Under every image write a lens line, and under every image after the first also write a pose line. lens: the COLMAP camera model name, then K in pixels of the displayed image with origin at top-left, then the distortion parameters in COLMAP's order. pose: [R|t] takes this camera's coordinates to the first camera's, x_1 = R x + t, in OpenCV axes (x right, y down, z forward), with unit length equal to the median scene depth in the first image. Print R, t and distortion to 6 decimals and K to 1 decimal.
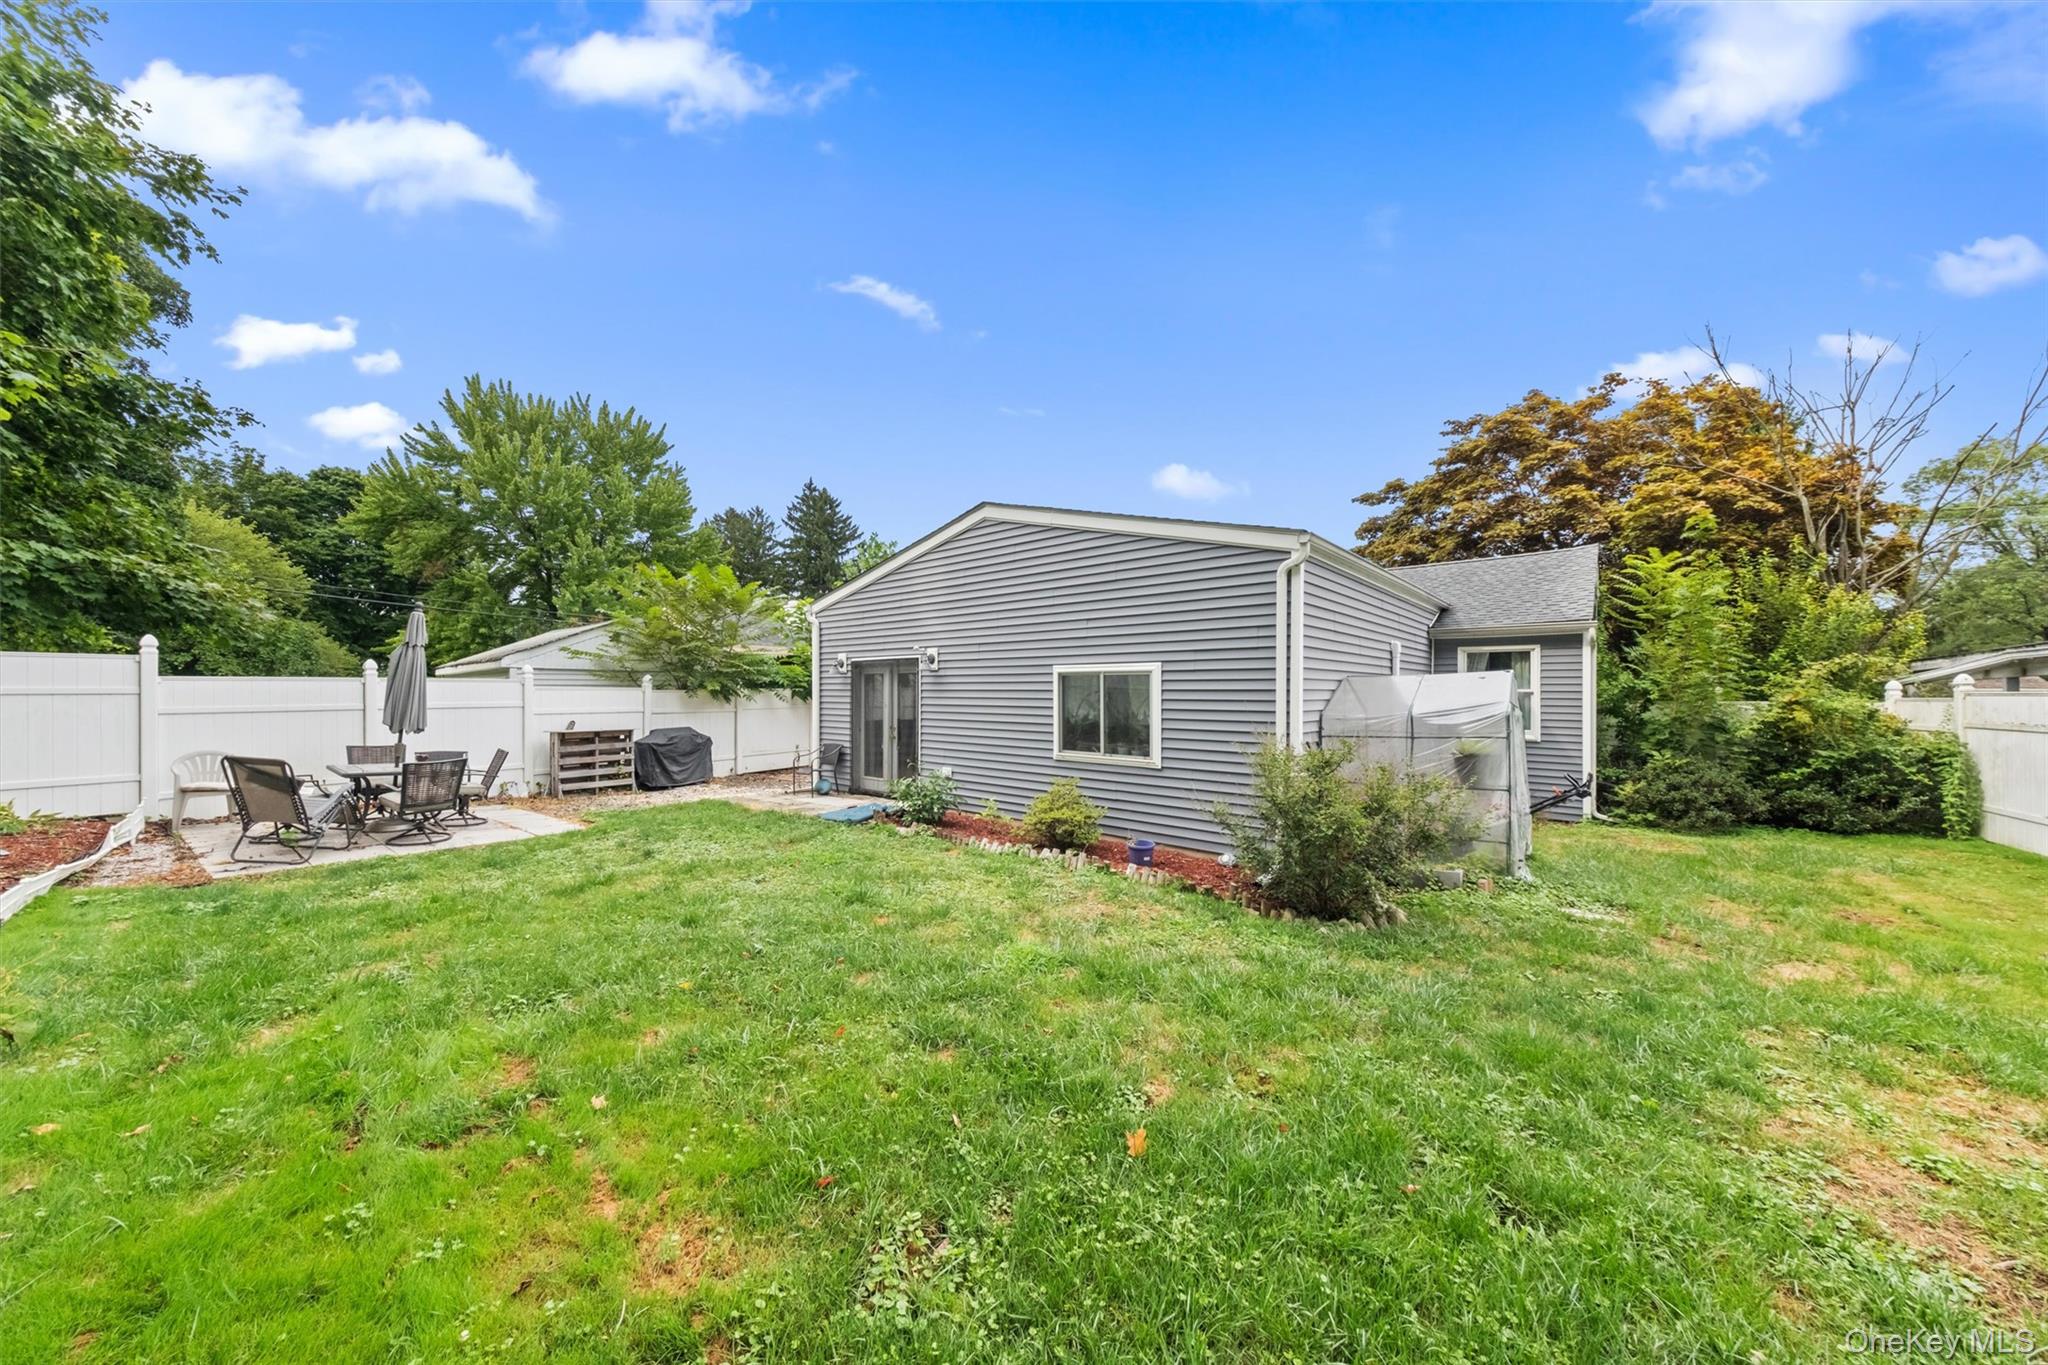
lens RADIAL K [[698.0, 0, 1027.6], [0, 698.0, 689.4], [0, 0, 1]] dist [-0.006499, -0.000112]
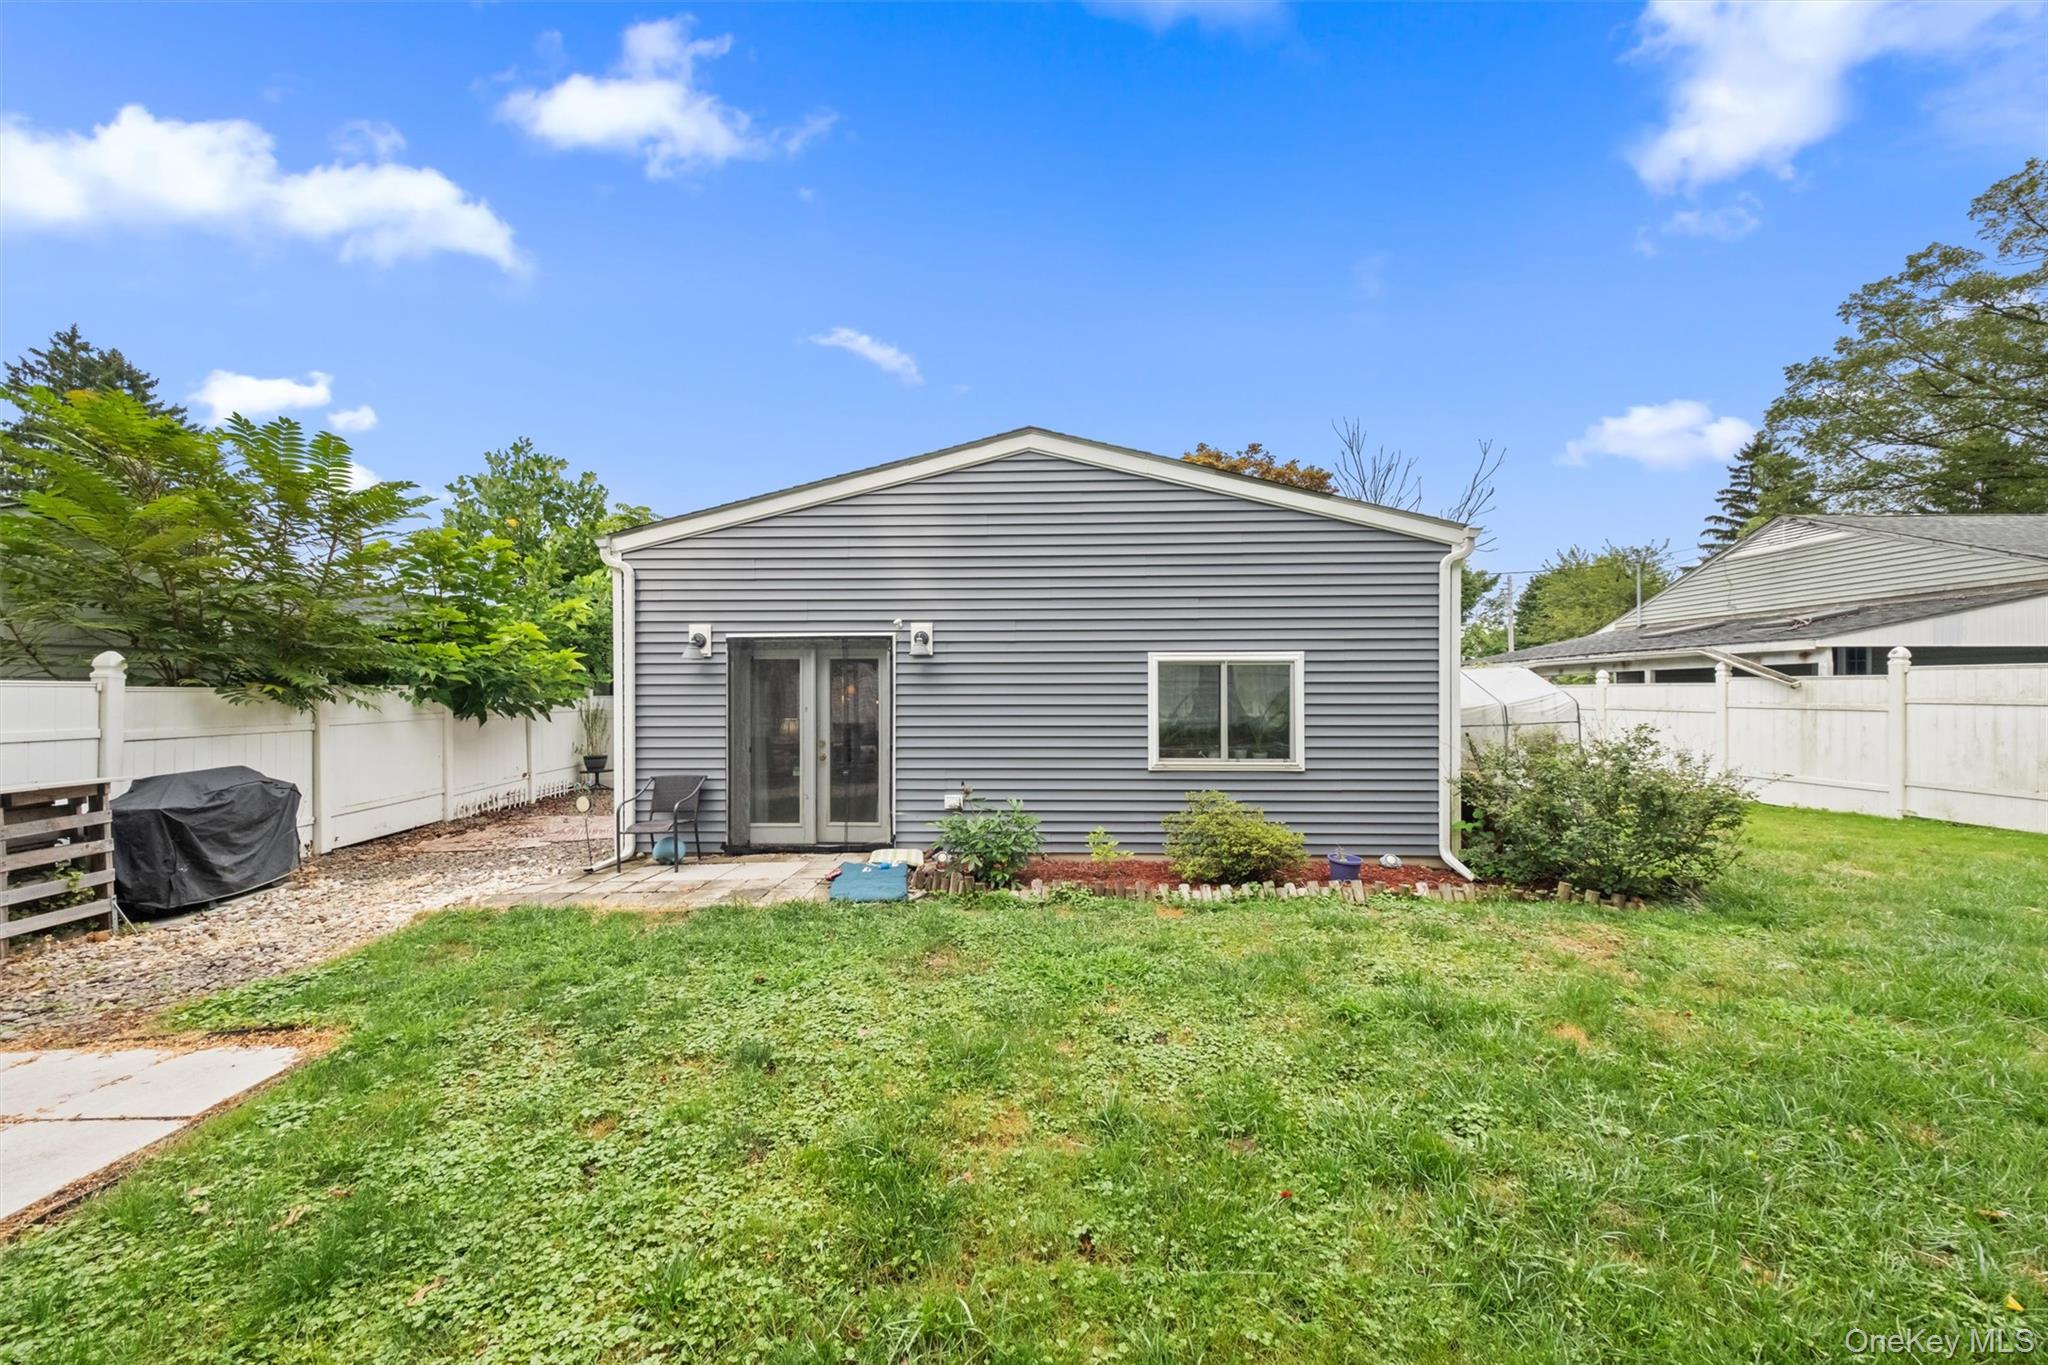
lens RADIAL K [[698.0, 0, 1022.8], [0, 698.0, 686.0], [0, 0, 1]] dist [-0.006499, -0.000112]
pose [[0.773586, -0.002812, 0.633686, -0.458674], [0.003088, 0.999995, 0.000669, 0.002293], [-0.633684, 0.001439, 0.773590, 0.380358]]
